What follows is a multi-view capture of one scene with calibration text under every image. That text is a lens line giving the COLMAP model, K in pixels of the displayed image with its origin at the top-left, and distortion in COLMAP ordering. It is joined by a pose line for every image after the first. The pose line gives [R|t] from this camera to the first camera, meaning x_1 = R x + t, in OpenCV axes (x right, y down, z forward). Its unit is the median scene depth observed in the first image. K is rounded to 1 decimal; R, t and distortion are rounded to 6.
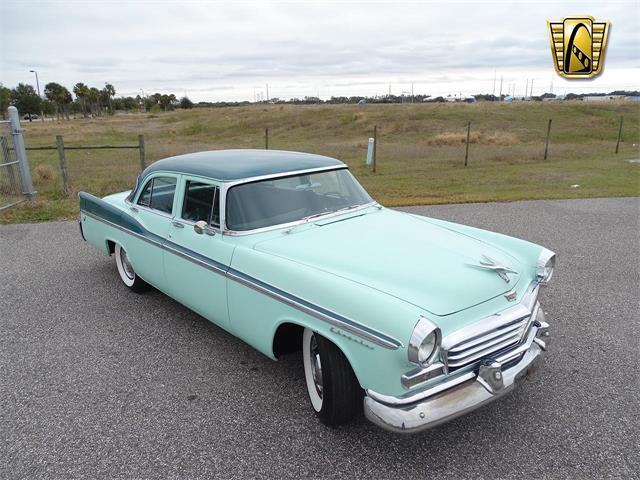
lens RADIAL K [[467.8, 0, 326.3], [0, 467.8, 246.5], [0, 0, 1]] dist [0.001160, -0.002632]
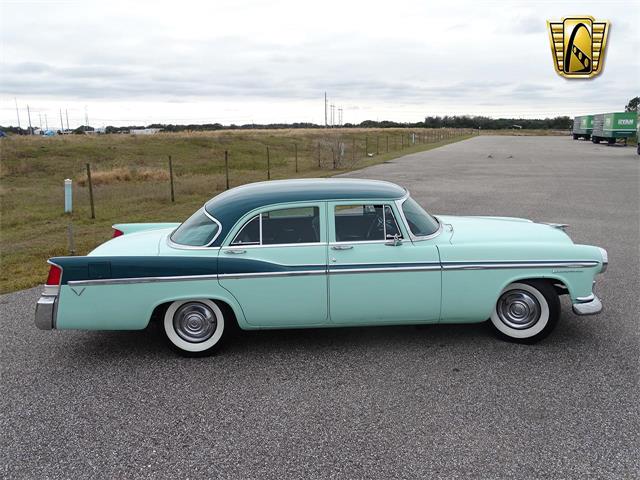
lens RADIAL K [[583.2, 0, 320.0], [0, 583.2, 240.0], [0, 0, 1]] dist [-0.005422, -0.007840]
pose [[0.611143, -0.142756, 0.778540, -0.149958], [0.238779, 0.971028, -0.009388, -0.005400], [-0.754645, 0.191637, 0.627524, 0.027325]]
